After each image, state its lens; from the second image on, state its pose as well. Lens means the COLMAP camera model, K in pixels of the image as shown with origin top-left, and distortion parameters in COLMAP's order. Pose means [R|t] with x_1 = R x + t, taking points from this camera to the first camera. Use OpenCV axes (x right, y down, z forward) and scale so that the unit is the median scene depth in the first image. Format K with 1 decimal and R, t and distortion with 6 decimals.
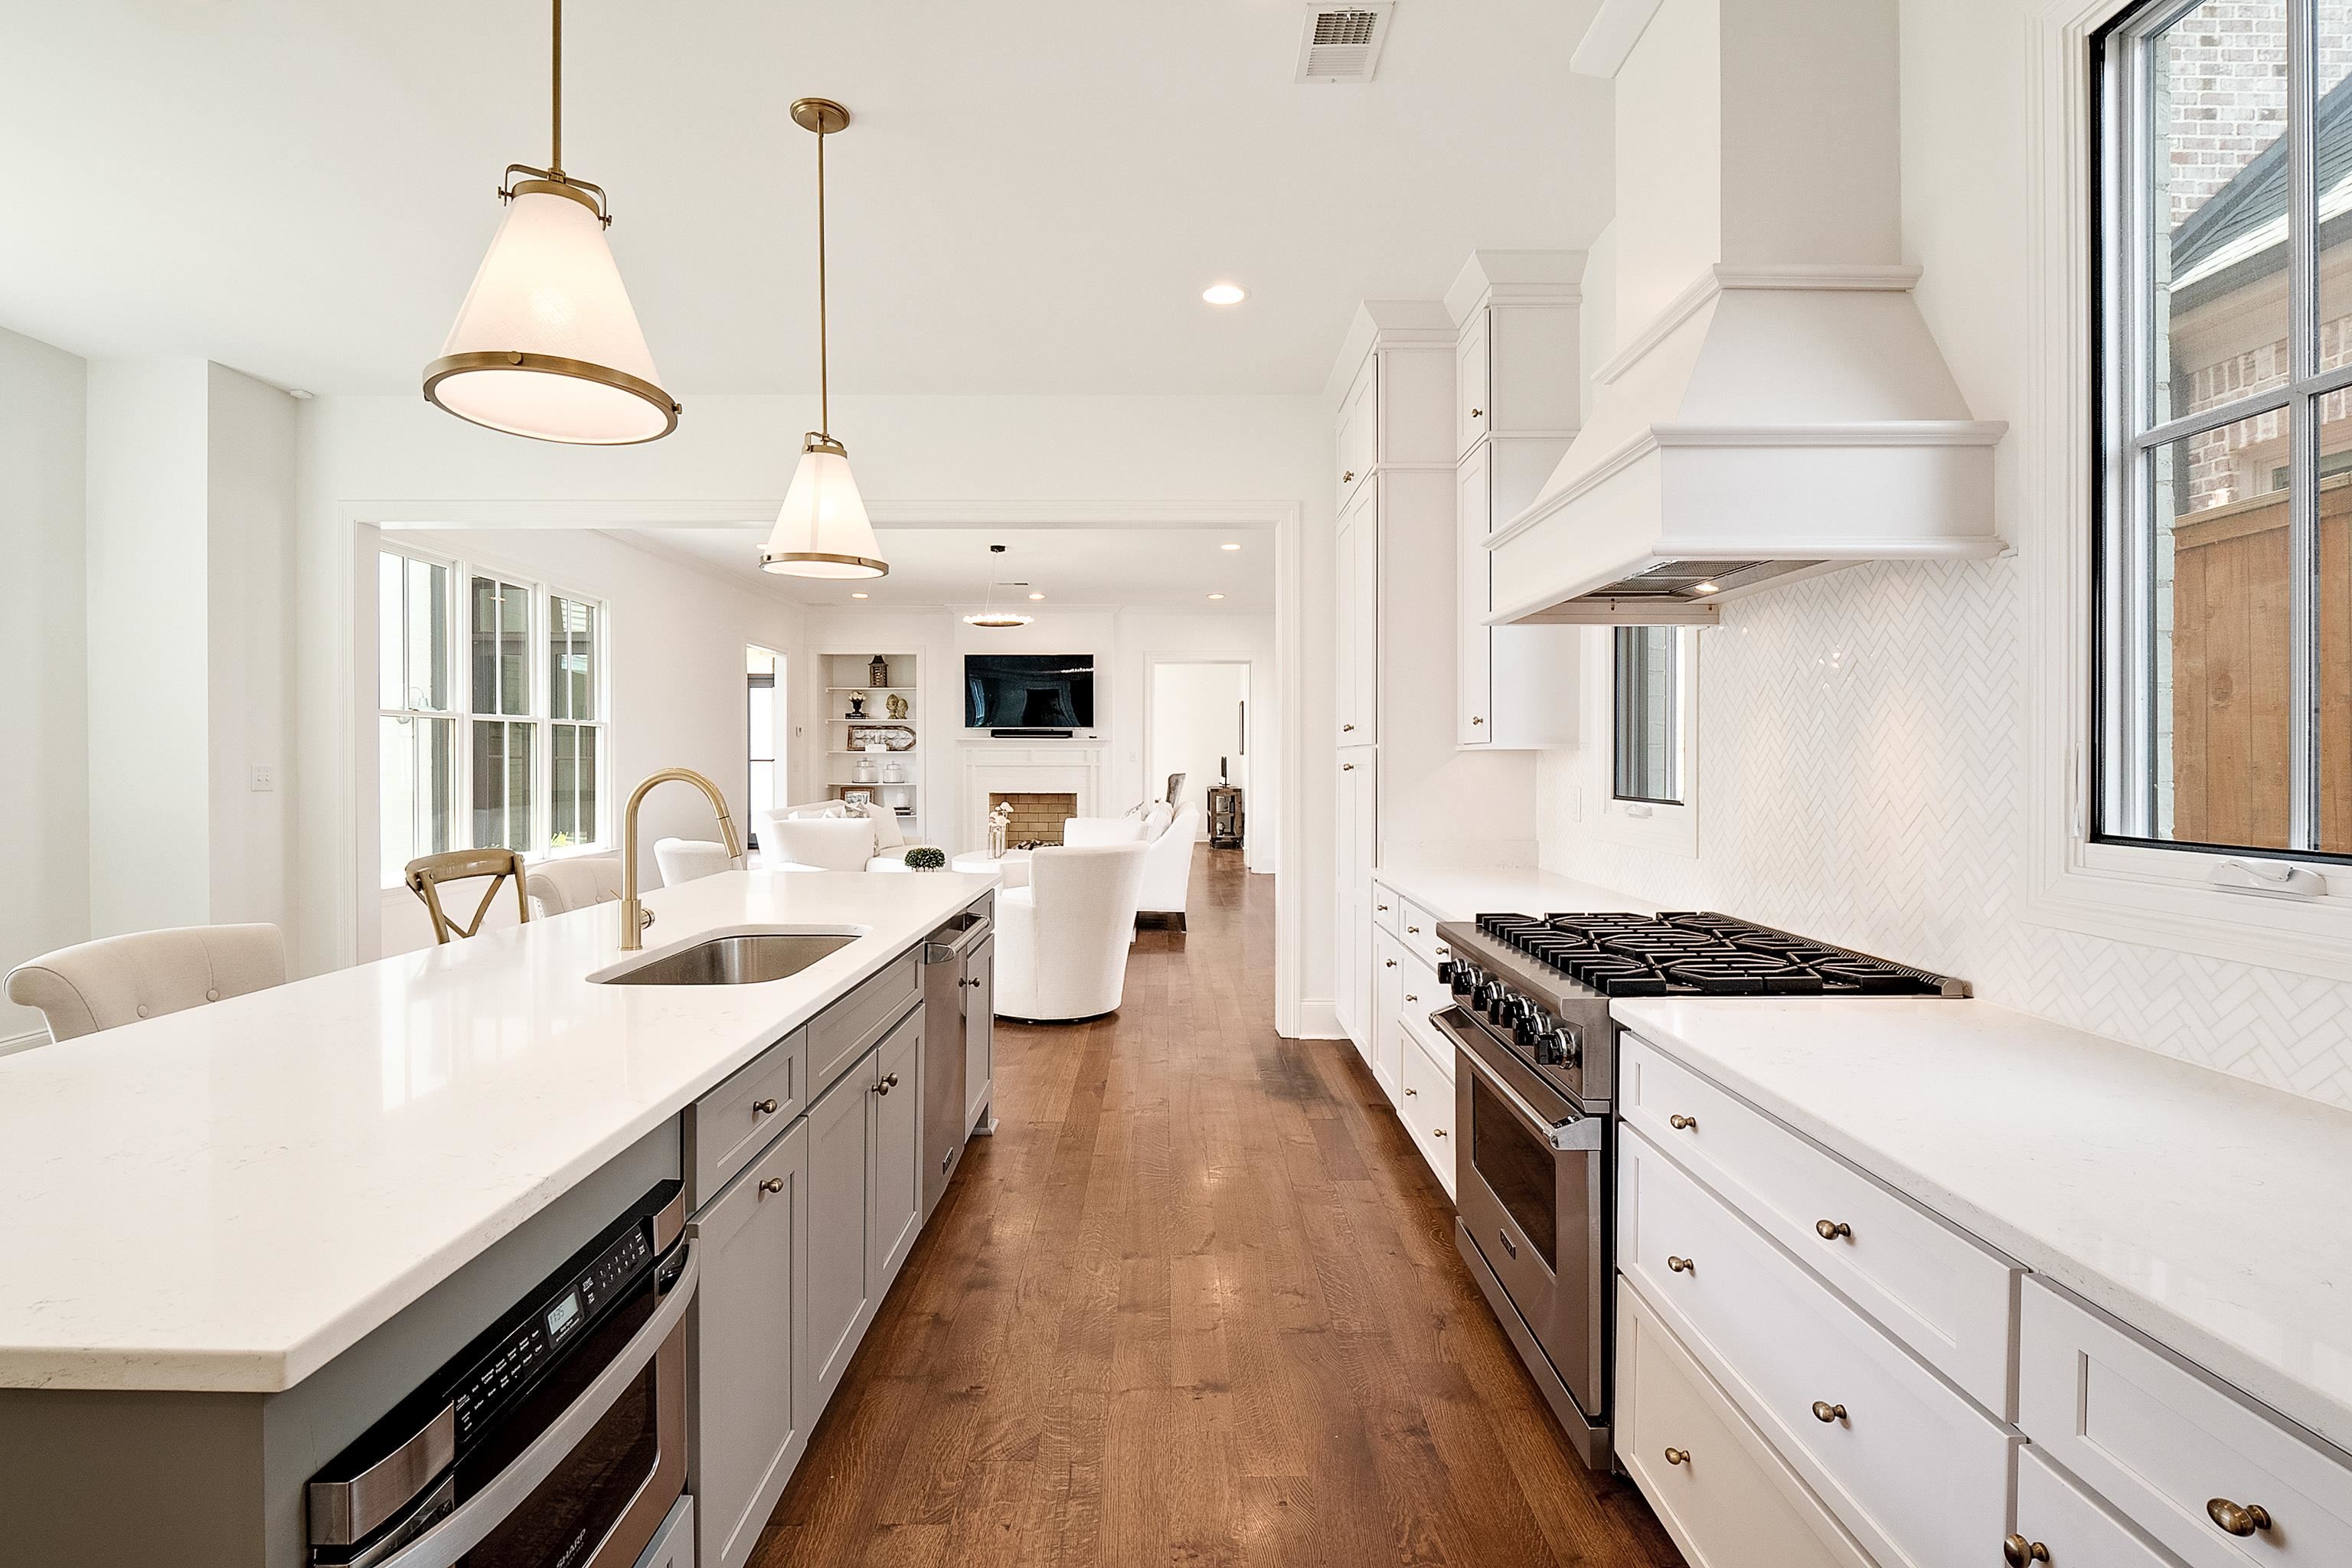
lens RADIAL K [[1113.5, 0, 1187.4], [0, 1113.5, 777.4], [0, 0, 1]] dist [-0.016597, 0.000693]
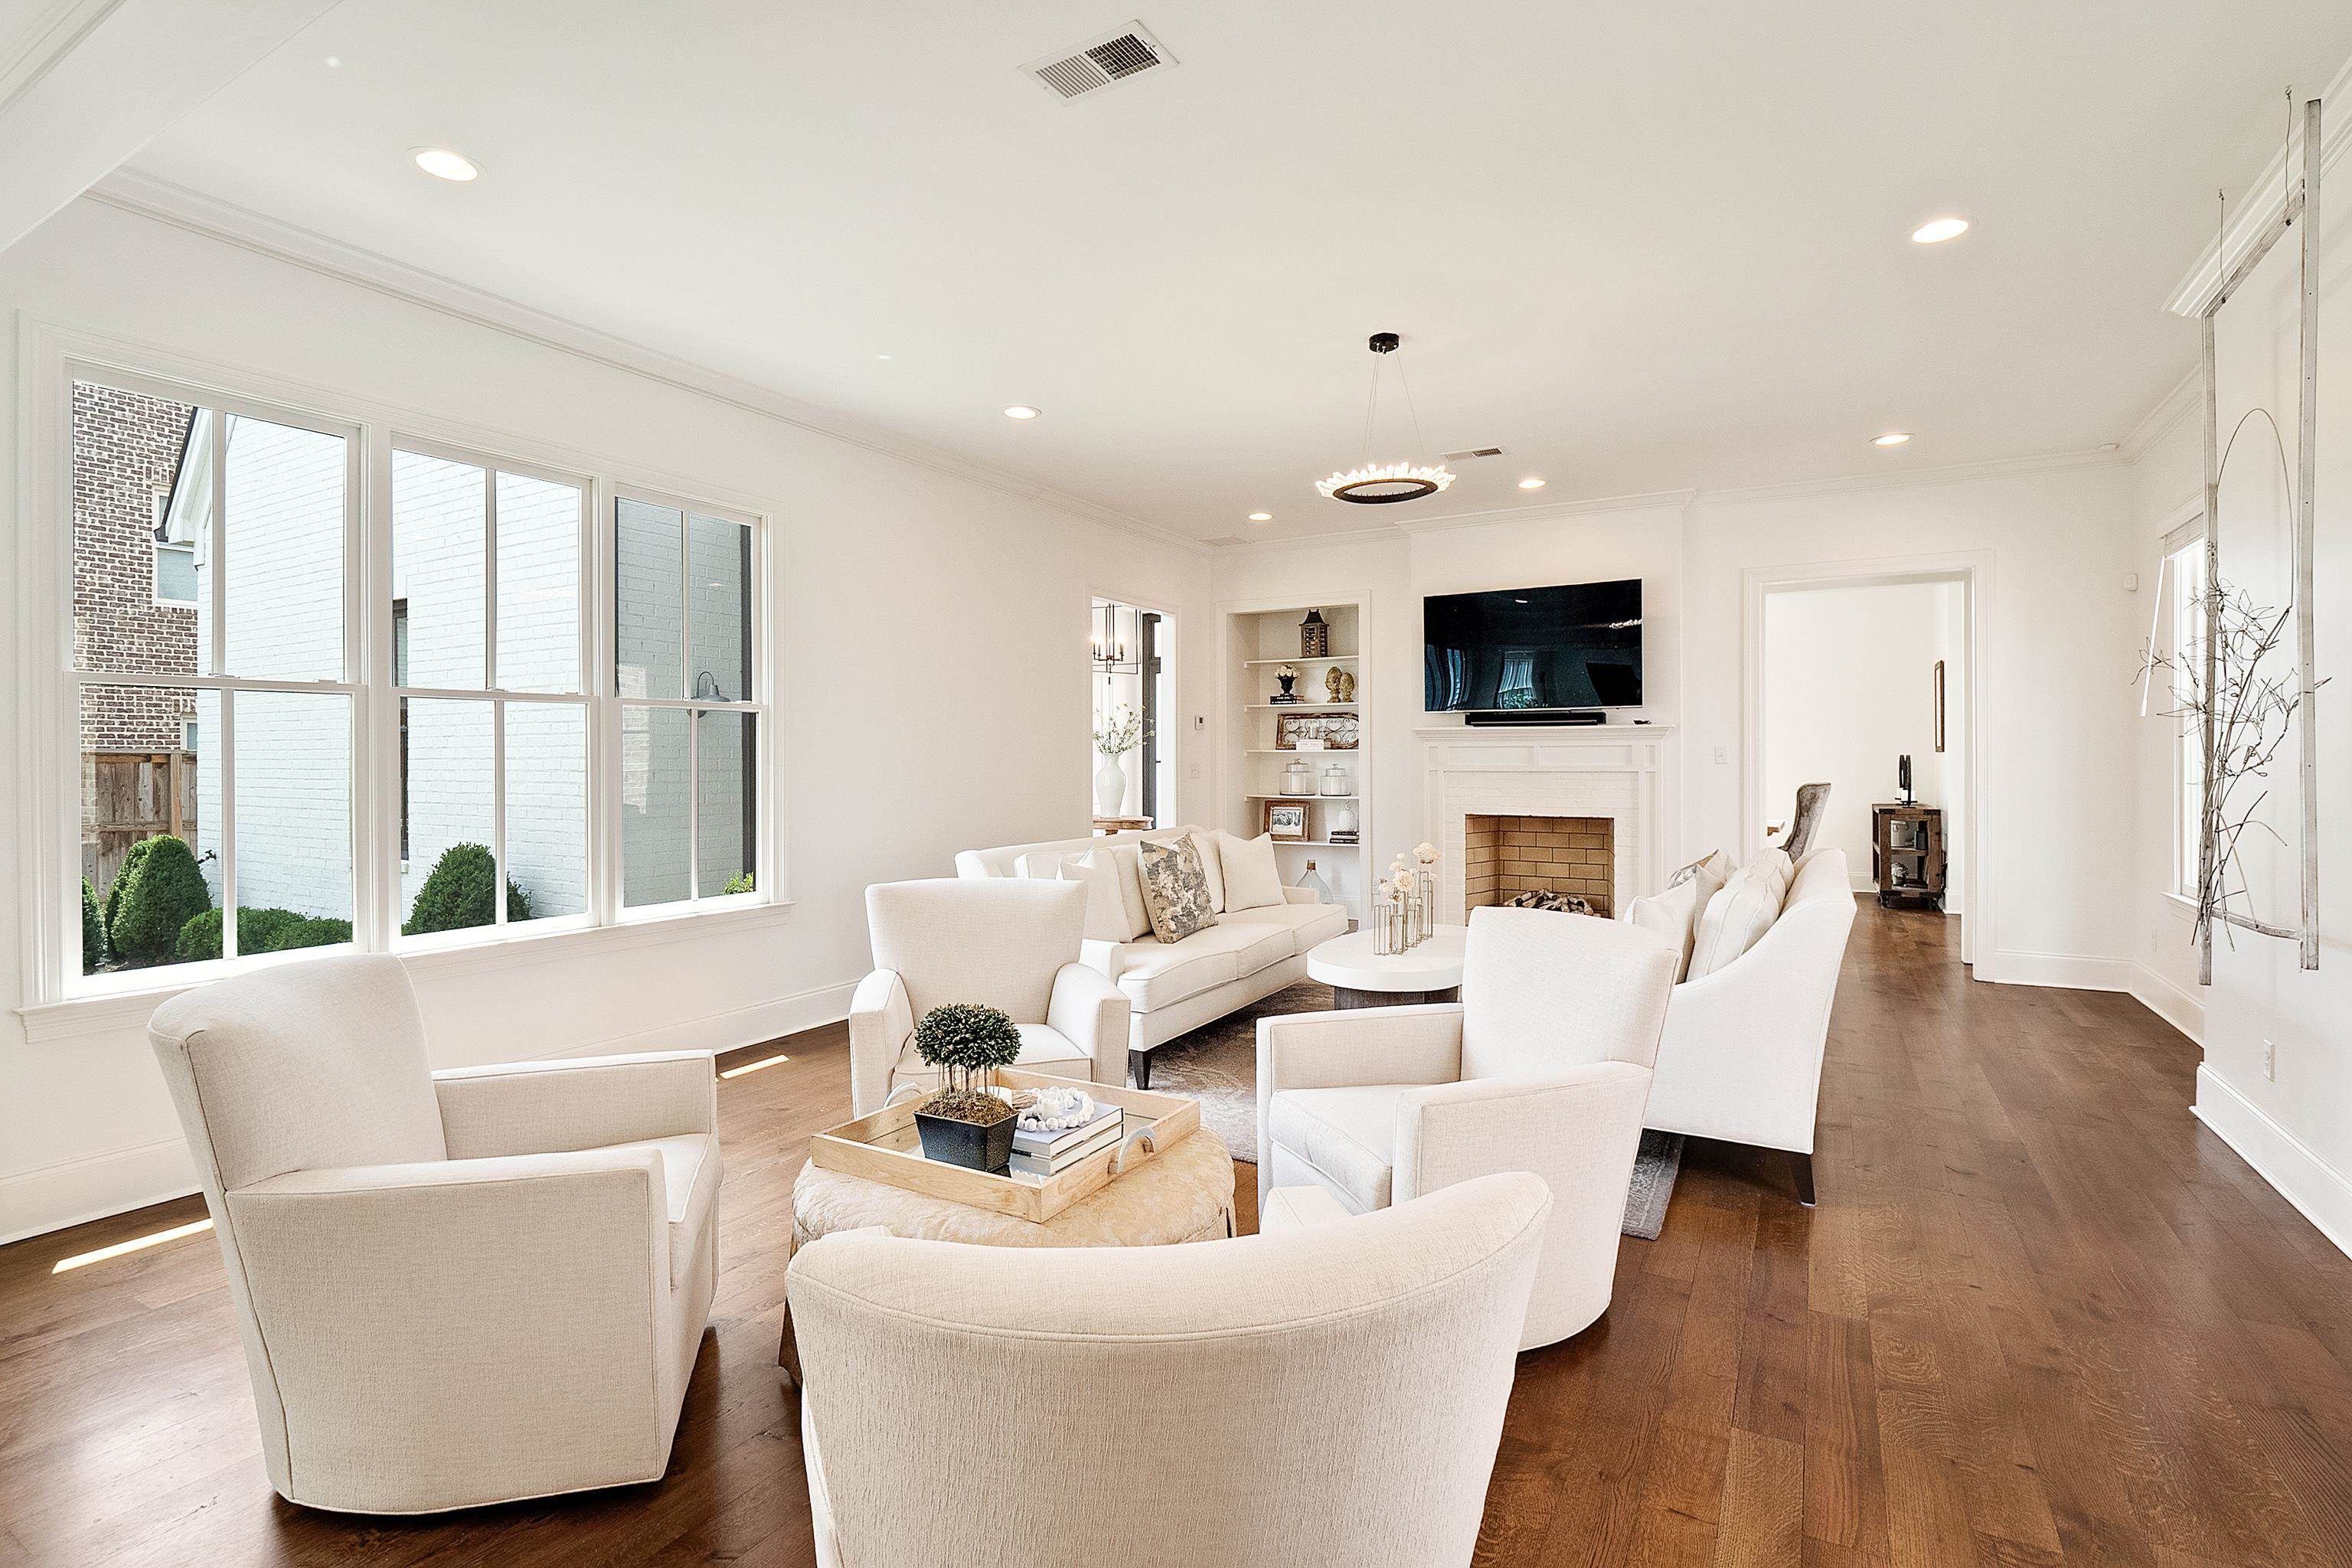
lens RADIAL K [[1113.5, 0, 1170.6], [0, 1113.5, 760.6], [0, 0, 1]] dist [-0.016597, 0.000693]
pose [[0.854709, -0.002245, -0.519103, 0.004793], [-0.006010, 0.999881, -0.014220, -0.006384], [0.519073, 0.015274, 0.854594, 0.362087]]
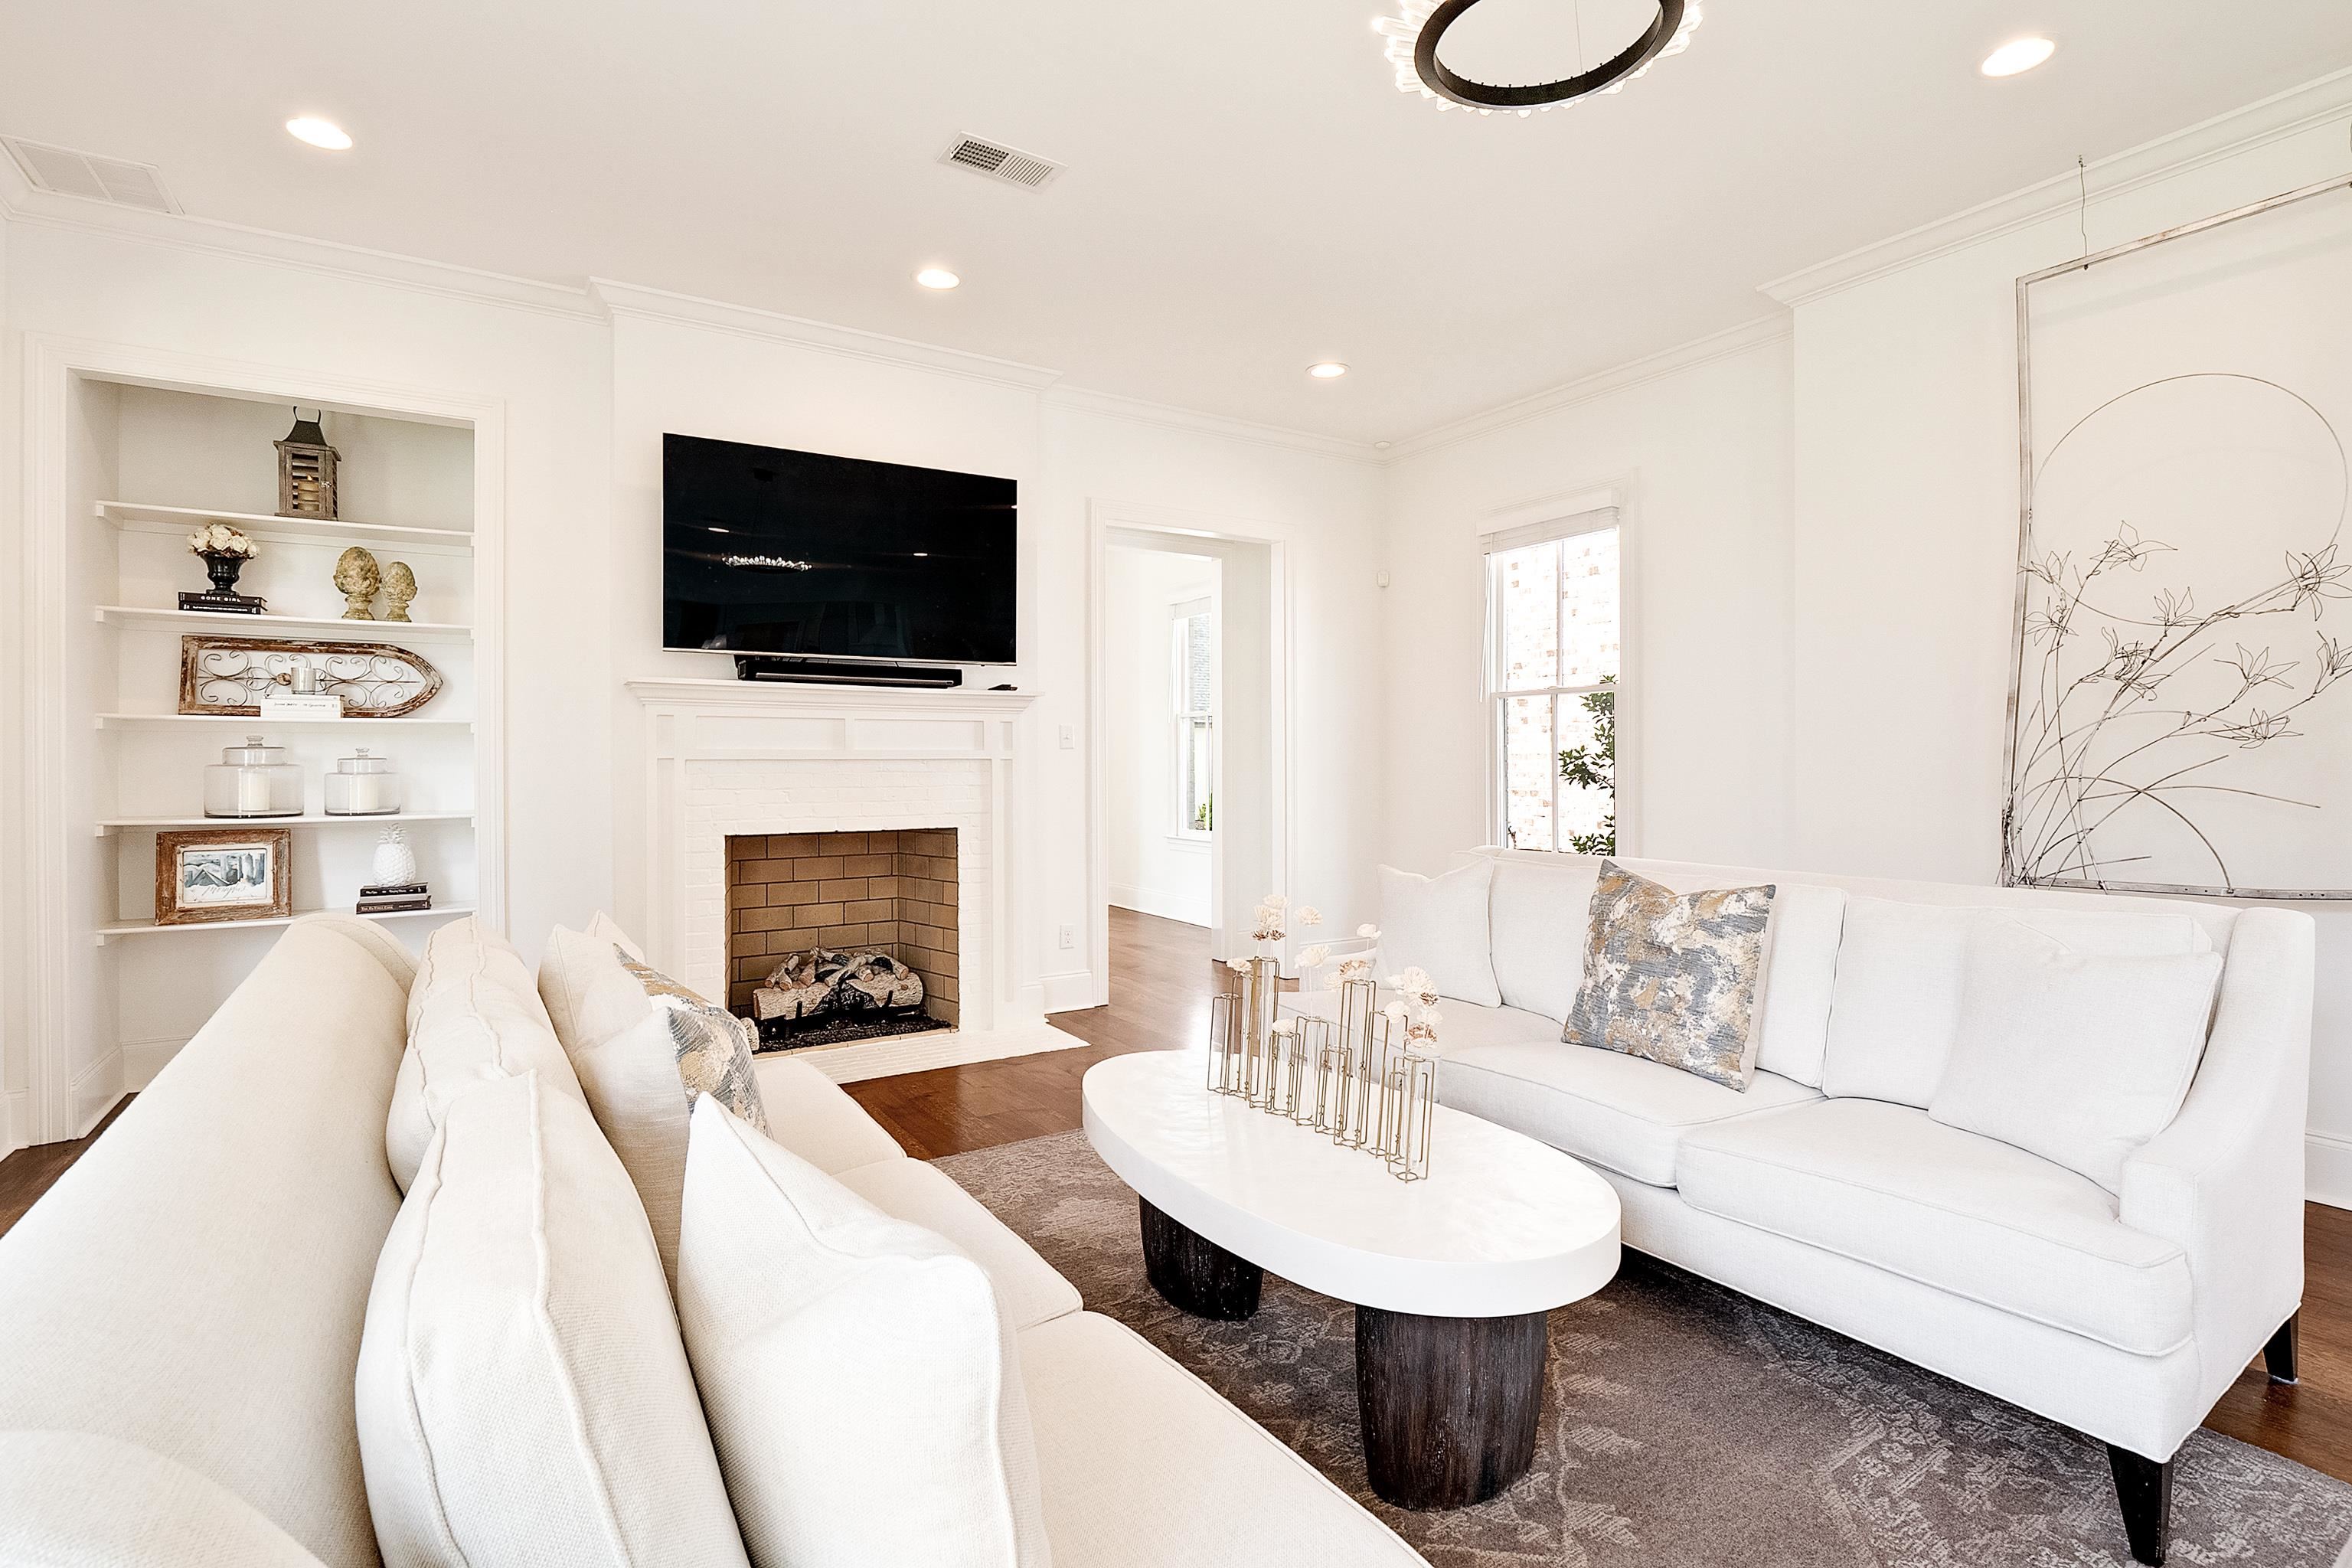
lens RADIAL K [[1113.5, 0, 1157.7], [0, 1113.5, 777.2], [0, 0, 1]] dist [-0.016597, 0.000693]
pose [[0.850166, -0.011150, 0.526396, -0.237013], [0.011471, 0.999931, 0.002655, -0.004277], [-0.526389, 0.003781, 0.850235, 0.598646]]
